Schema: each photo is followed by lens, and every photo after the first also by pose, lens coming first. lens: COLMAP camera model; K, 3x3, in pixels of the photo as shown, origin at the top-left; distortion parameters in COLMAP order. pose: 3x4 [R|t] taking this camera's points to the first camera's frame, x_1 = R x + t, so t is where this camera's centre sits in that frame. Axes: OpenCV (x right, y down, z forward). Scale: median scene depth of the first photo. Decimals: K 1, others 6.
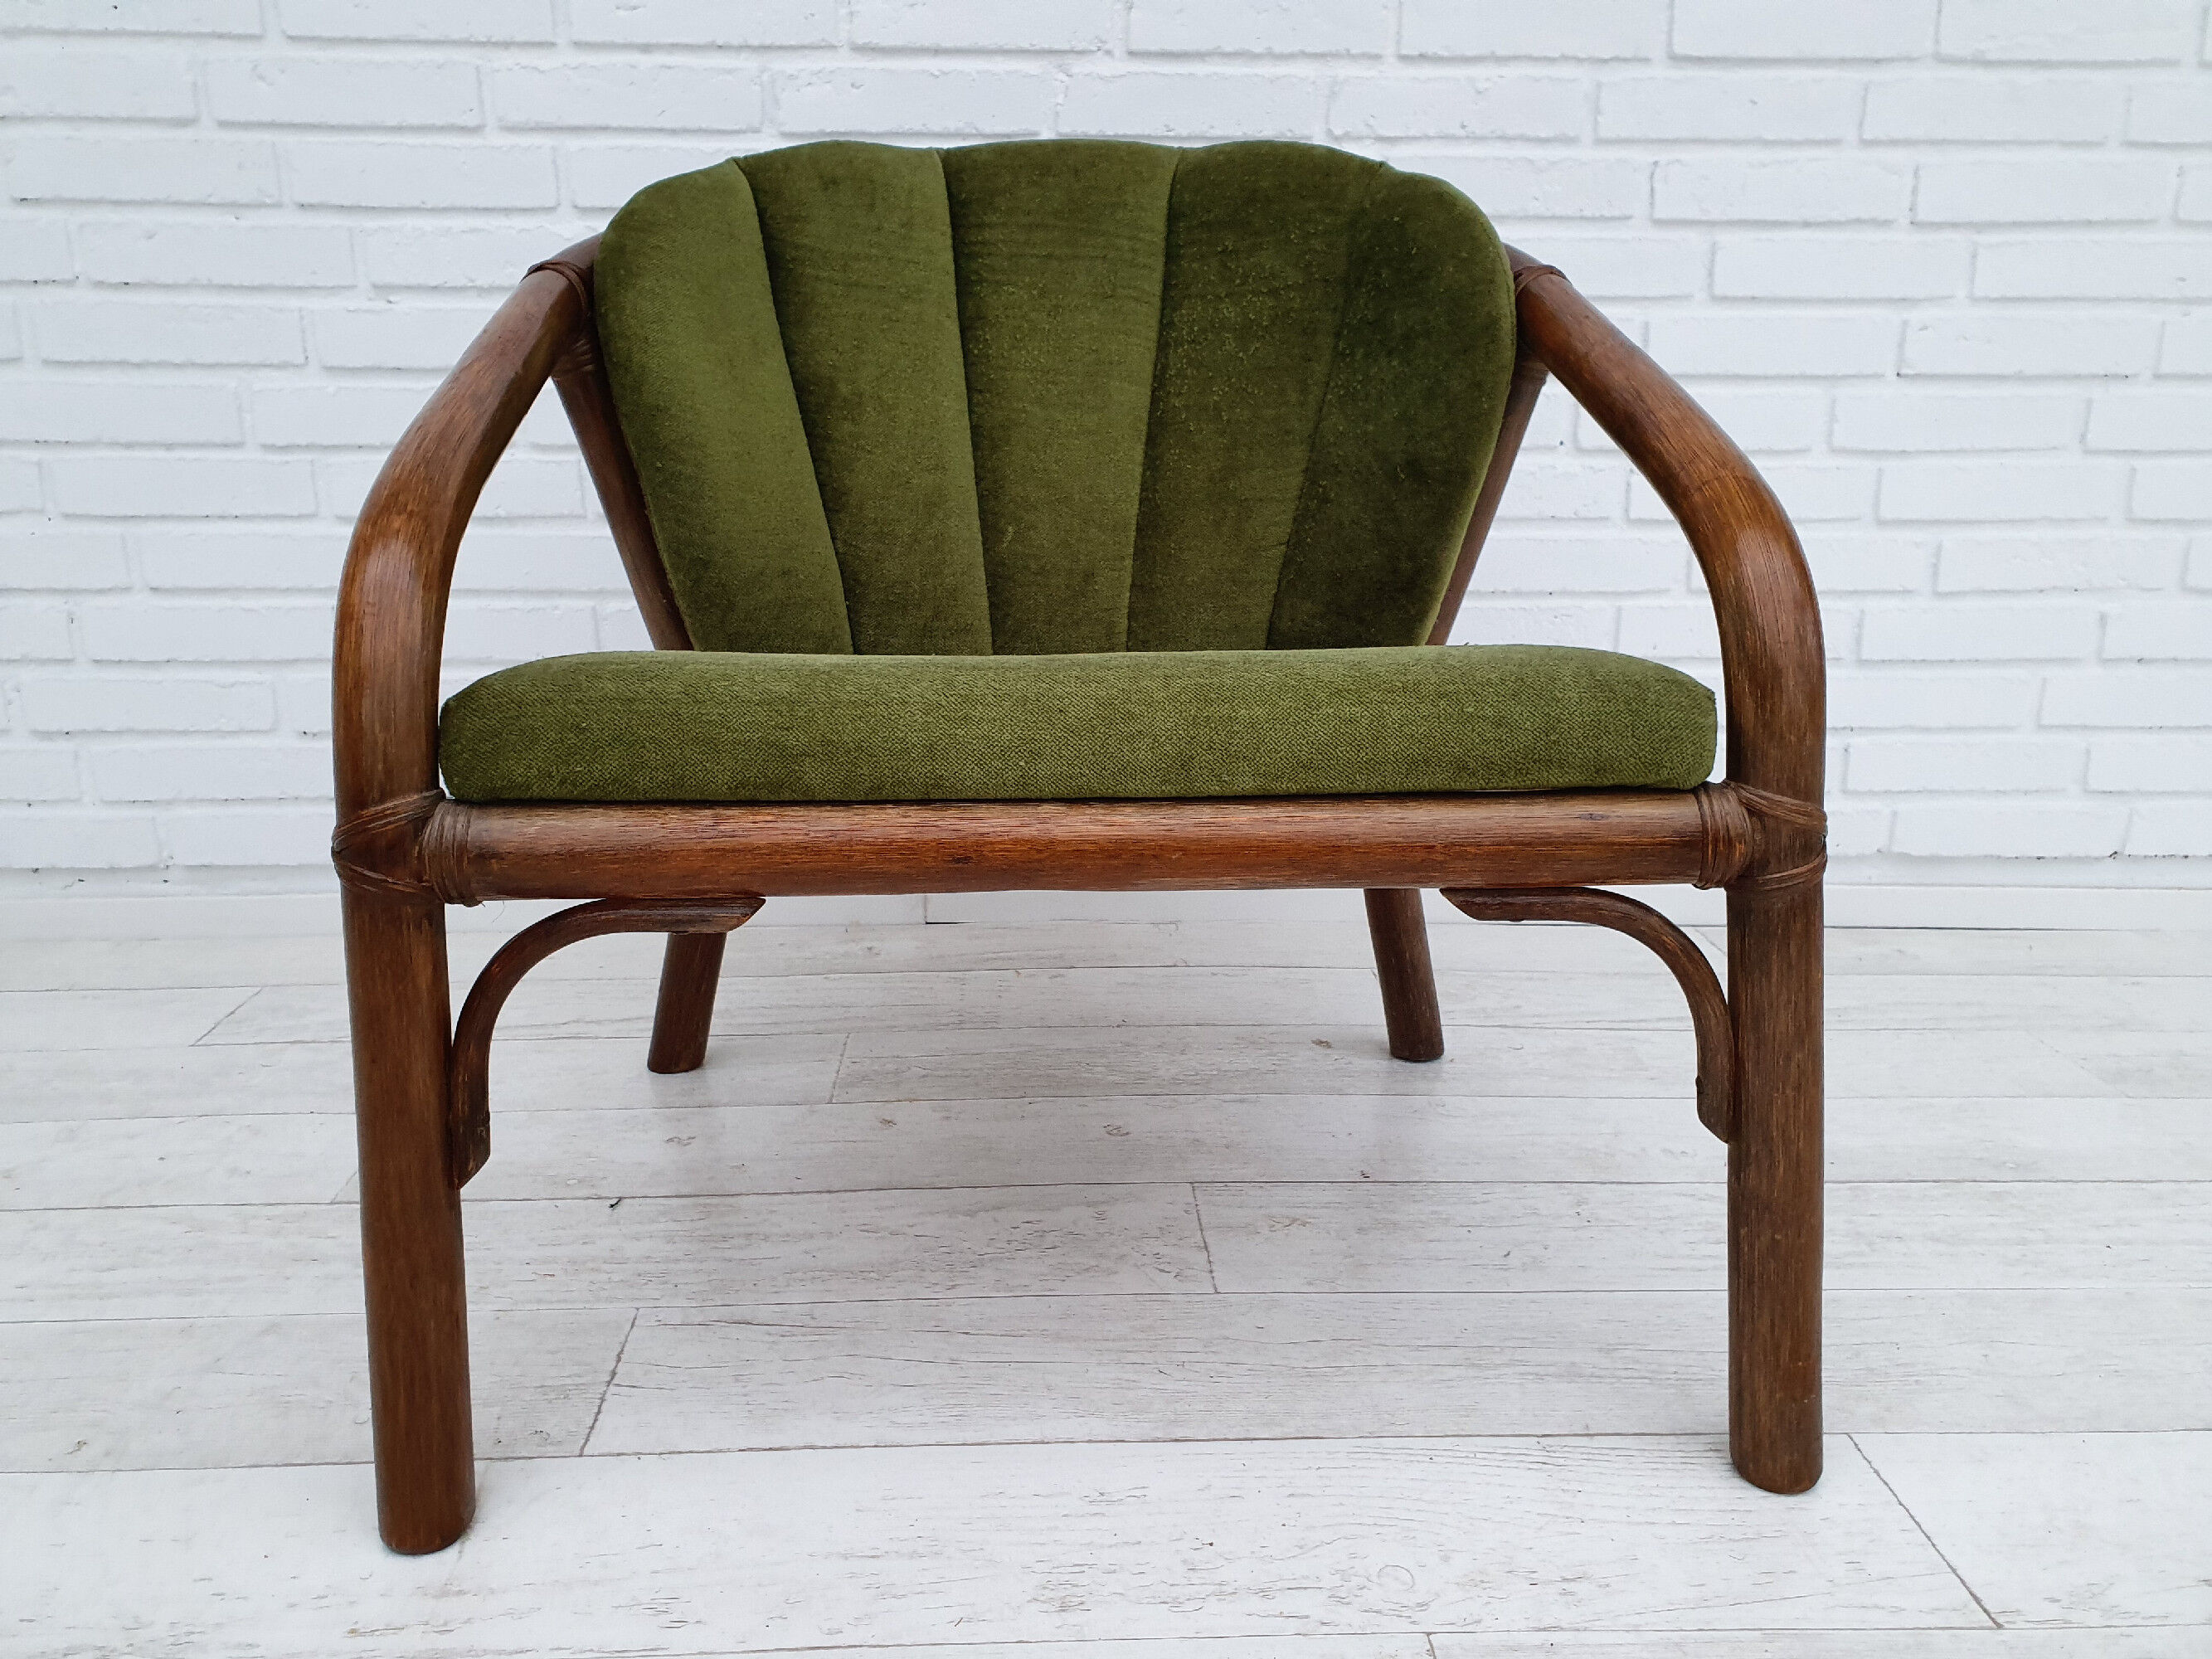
lens RADIAL K [[1718.2, 0, 1097.9], [0, 1718.2, 831.5], [0, 0, 1]] dist [-0.010769, 0.049164]
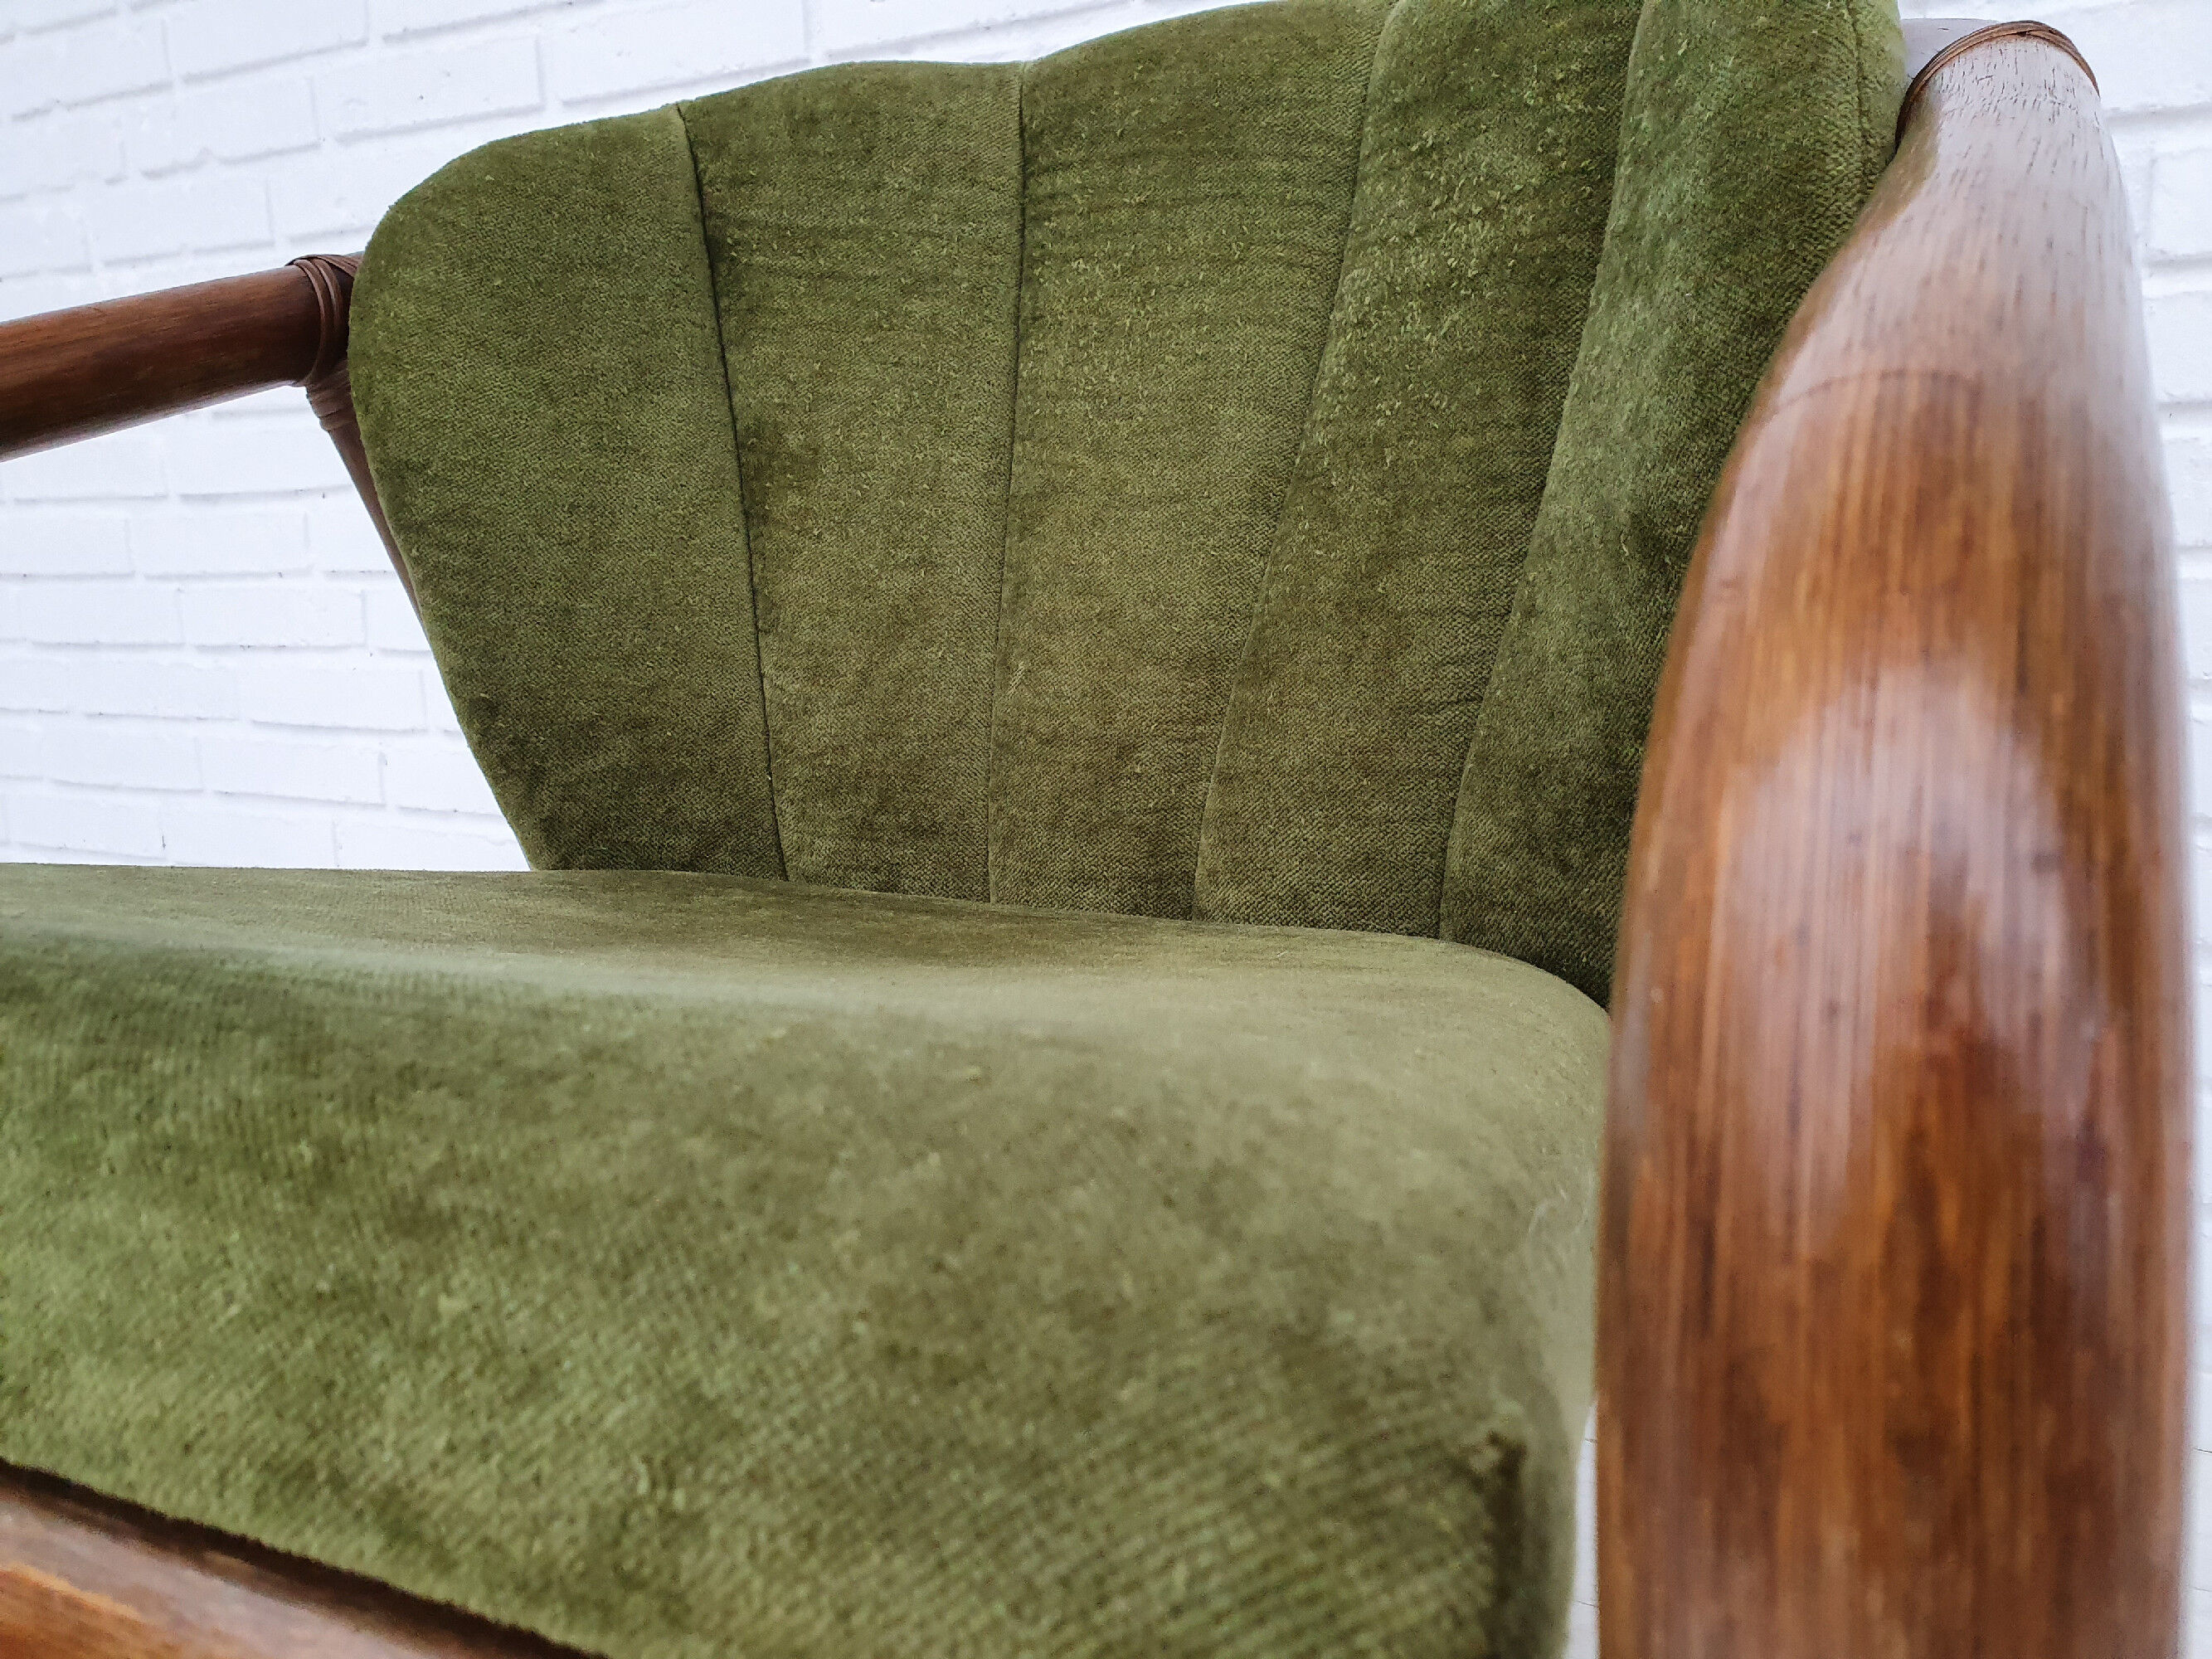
lens RADIAL K [[1718.2, 0, 1115.5], [0, 1718.2, 848.0], [0, 0, 1]] dist [-0.010769, 0.049164]
pose [[0.869134, 0.063337, -0.490505, 0.261046], [-0.105874, 0.992602, -0.059429, -0.082692], [0.483112, 0.103584, 0.869410, 0.511040]]
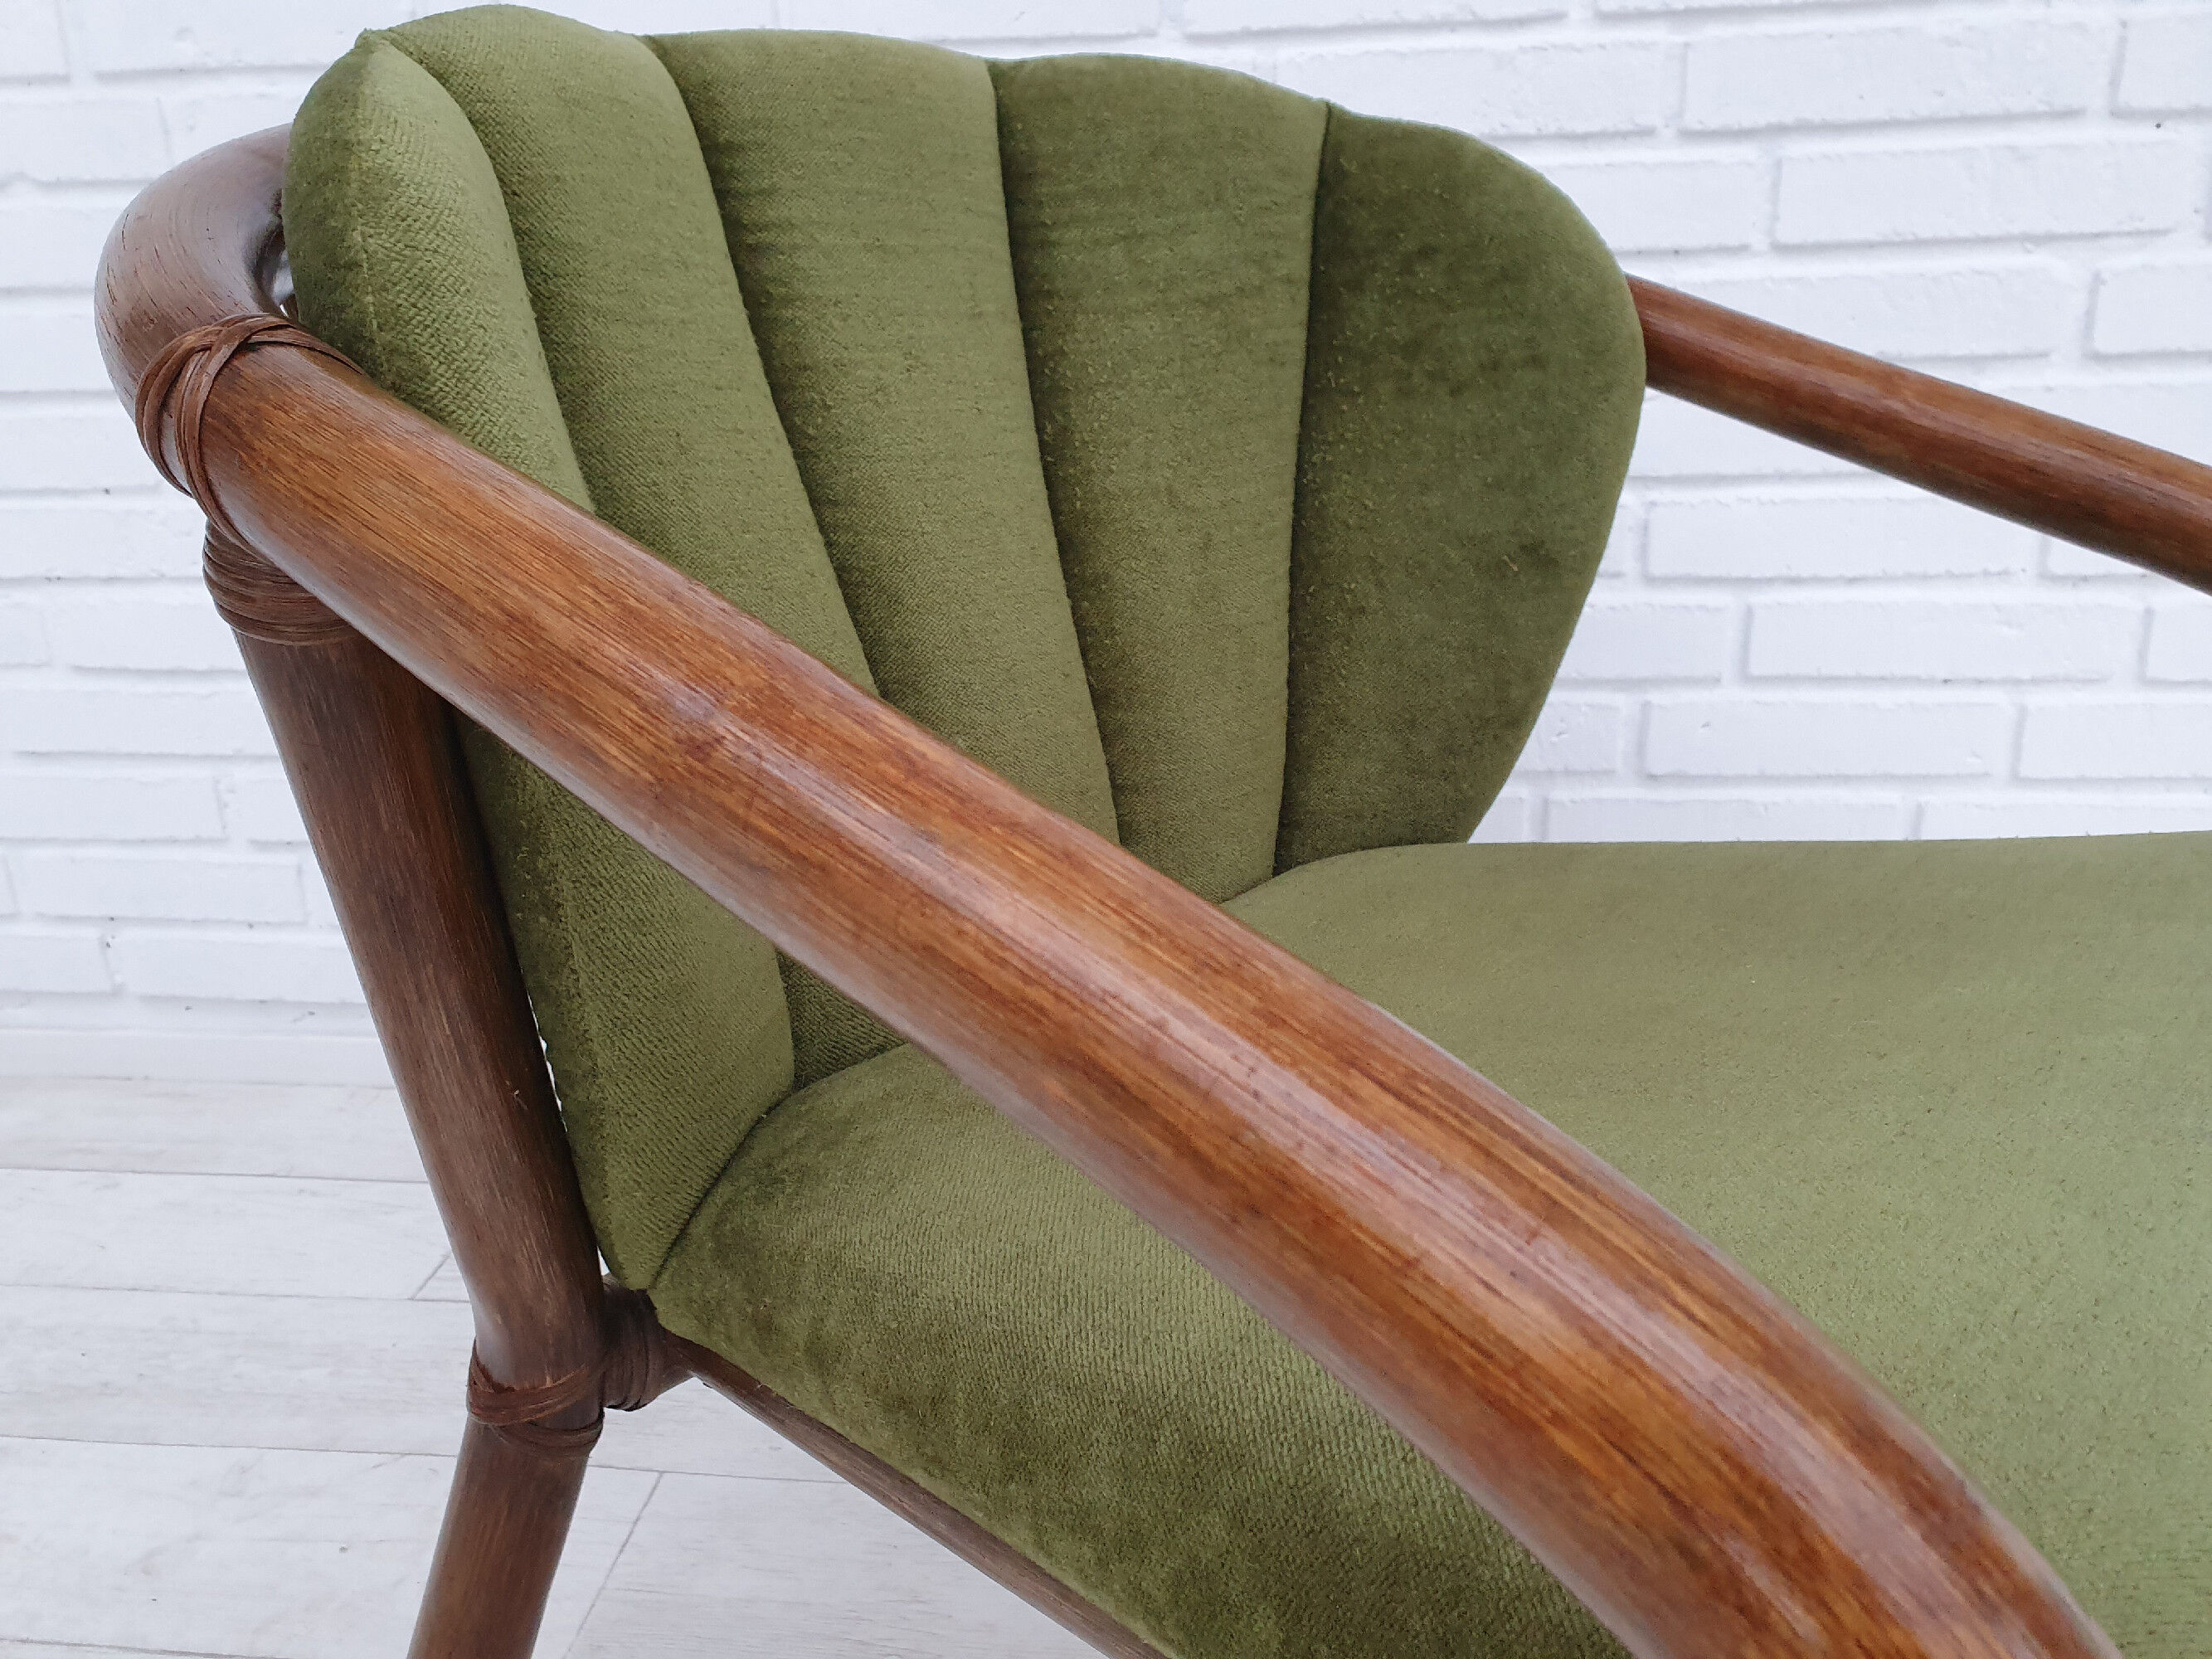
lens RADIAL K [[1718.2, 0, 1086.3], [0, 1718.2, 839.5], [0, 0, 1]] dist [-0.010769, 0.049164]
pose [[0.985507, 0.024830, -0.167806, -0.122083], [-0.014724, 0.998017, 0.061204, -0.151197], [0.168993, -0.057846, 0.983918, 0.353959]]
